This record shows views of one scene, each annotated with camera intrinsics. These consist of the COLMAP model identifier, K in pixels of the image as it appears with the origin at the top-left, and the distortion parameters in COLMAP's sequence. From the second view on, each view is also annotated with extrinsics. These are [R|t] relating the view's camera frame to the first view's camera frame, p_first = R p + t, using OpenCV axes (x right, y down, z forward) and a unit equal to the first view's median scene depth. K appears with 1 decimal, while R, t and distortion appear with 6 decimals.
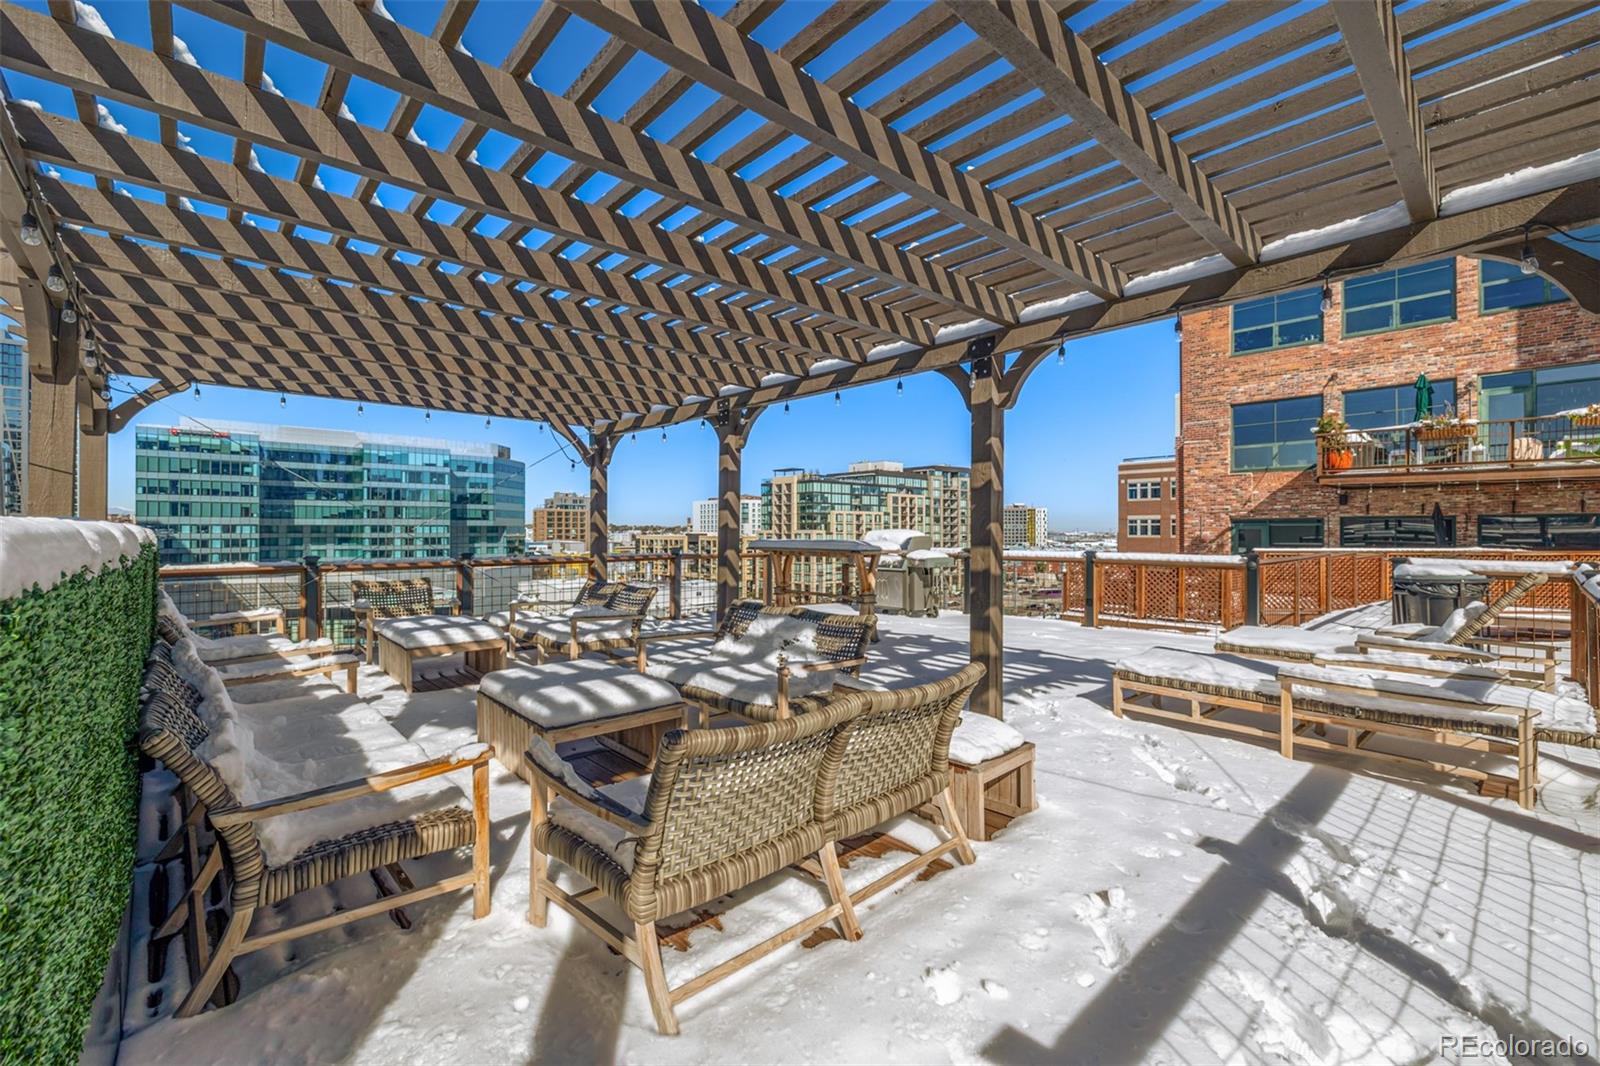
lens RADIAL K [[673.8, 0, 803.1], [0, 673.8, 528.9], [0, 0, 1]] dist [0.000689, -0.000160]
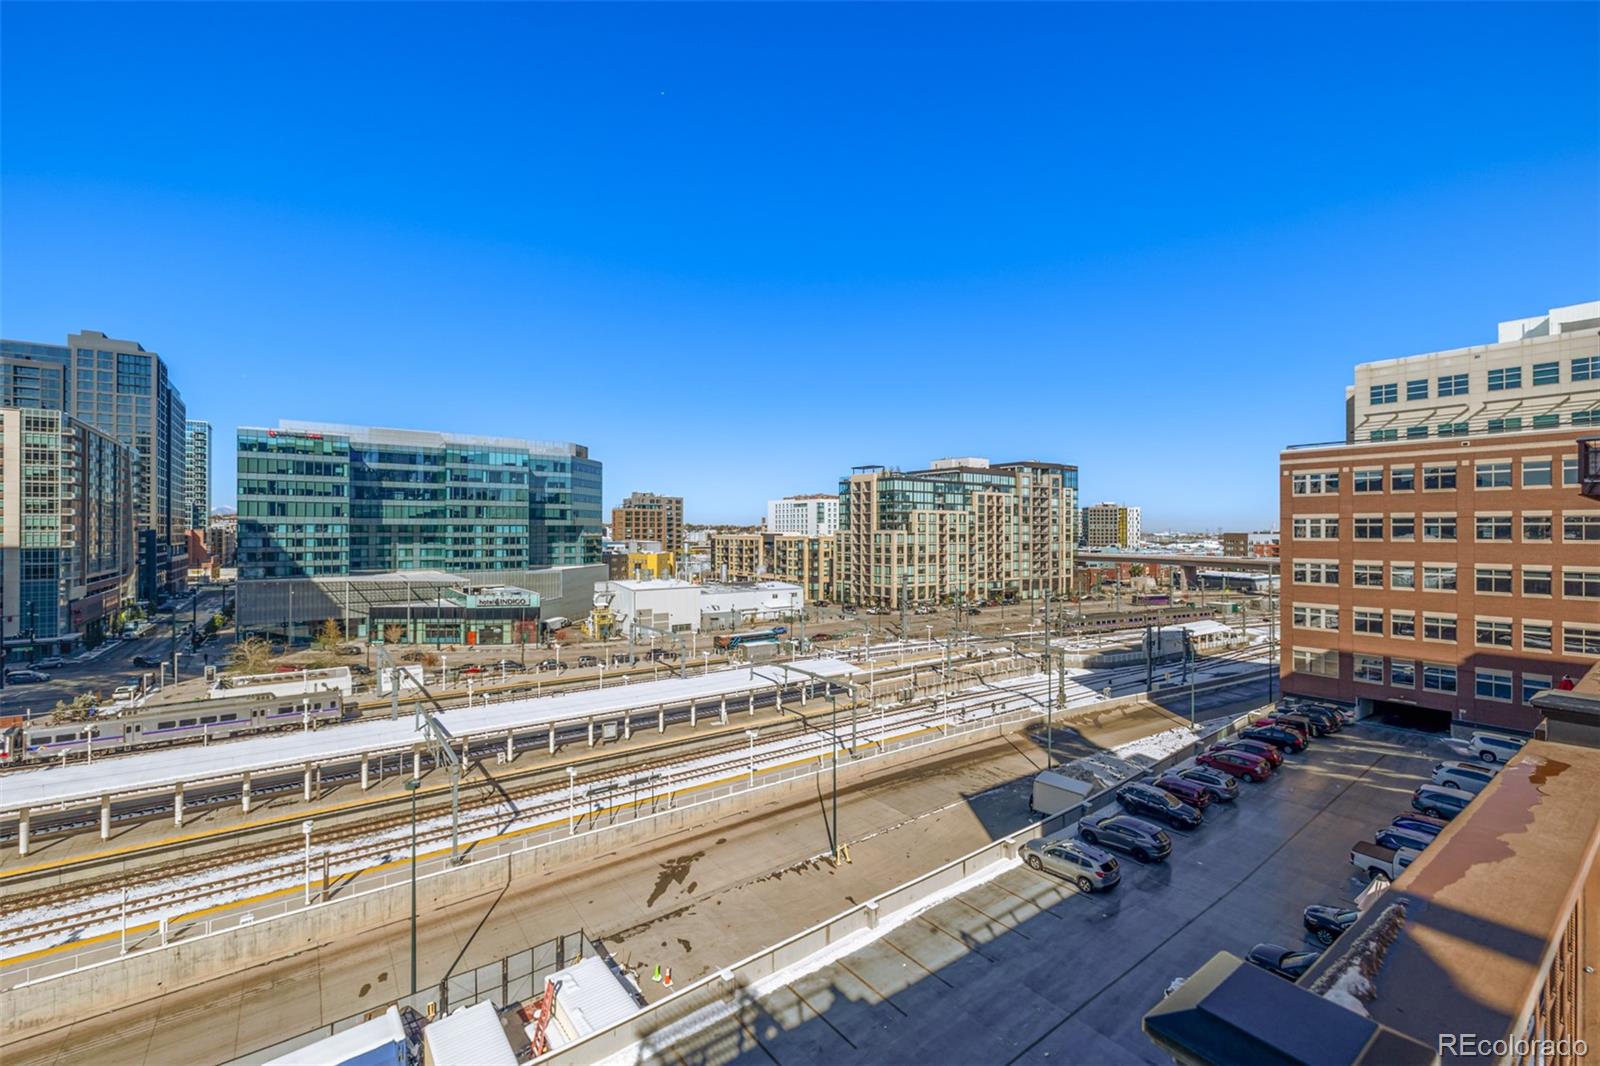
lens RADIAL K [[673.8, 0, 803.1], [0, 673.8, 528.9], [0, 0, 1]] dist [0.000689, -0.000160]
pose [[0.994147, 0.001677, -0.108023, -0.012472], [-0.001645, 0.999999, 0.000388, -0.000502], [0.108023, -0.000208, 0.994148, 0.053584]]
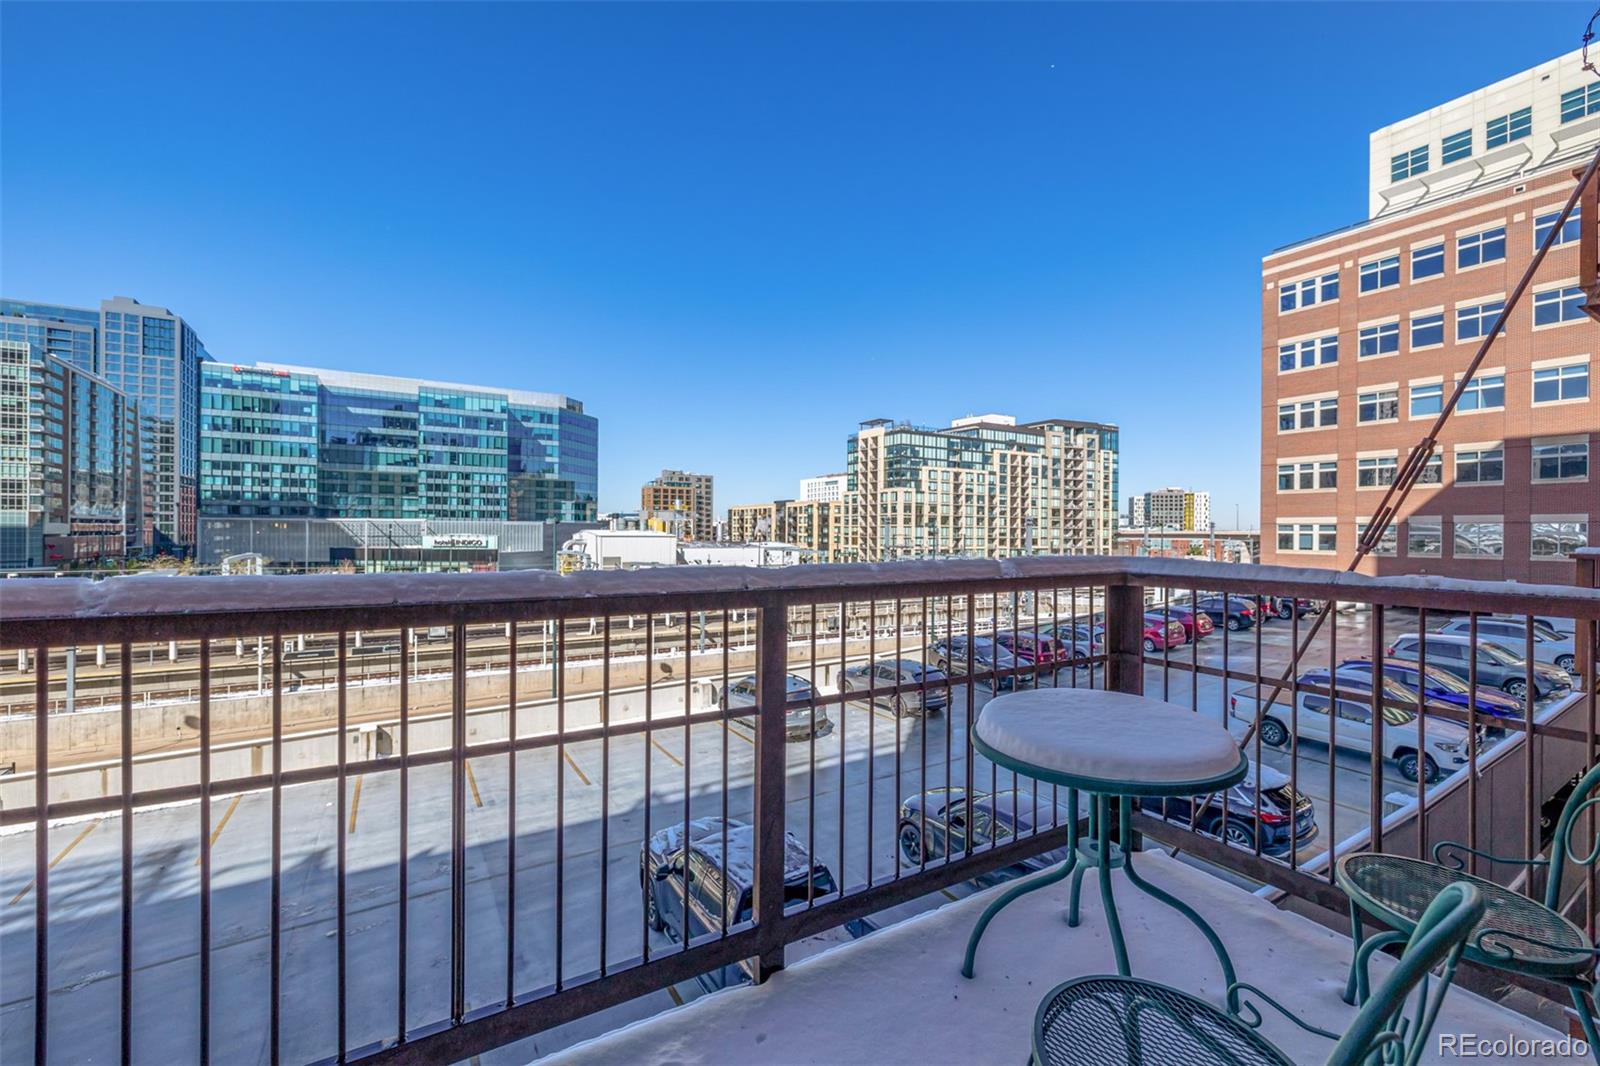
lens RADIAL K [[673.4, 0, 806.1], [0, 673.4, 533.4], [0, 0, 1]] dist [0.001014, -0.000390]
pose [[0.980023, 0.009092, -0.198674, 0.087756], [-0.008271, 0.999953, 0.004962, 0.074033], [0.198710, -0.003220, 0.980053, 0.149873]]
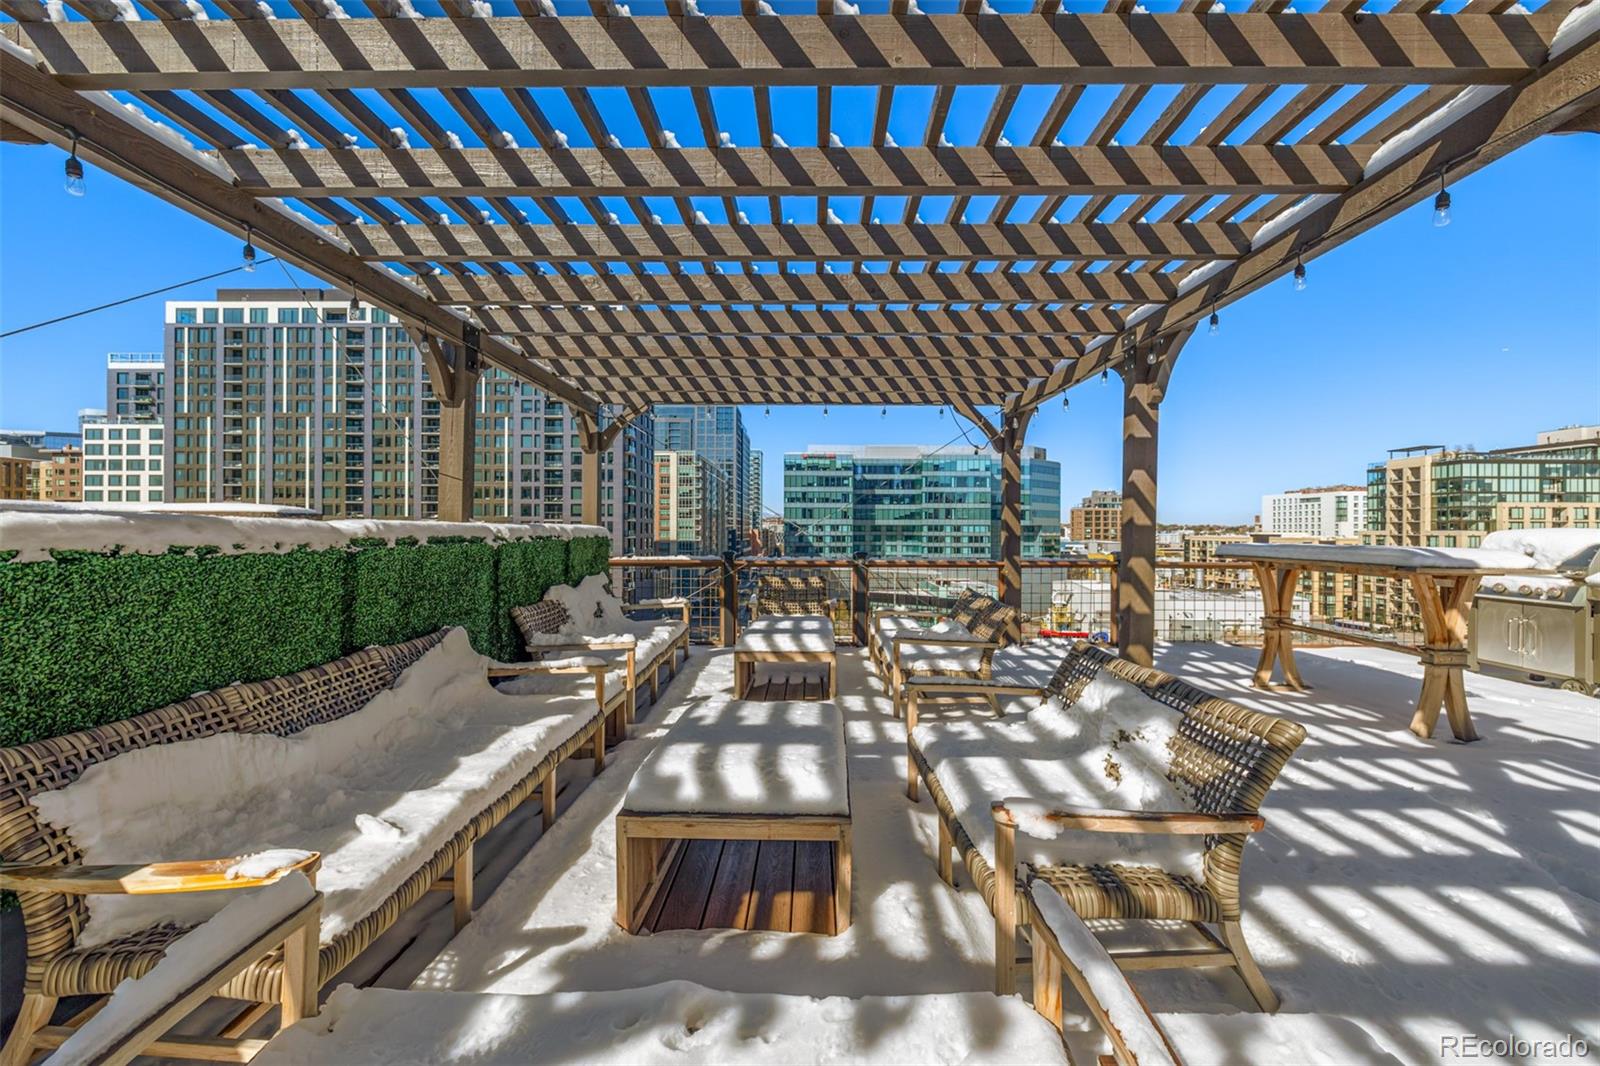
lens RADIAL K [[673.8, 0, 803.1], [0, 673.8, 528.9], [0, 0, 1]] dist [0.000689, -0.000160]
pose [[0.723178, 0.002446, -0.690657, 0.004536], [-0.002016, 0.999997, 0.001431, 0.000085], [0.690658, 0.000357, 0.723181, 0.012143]]
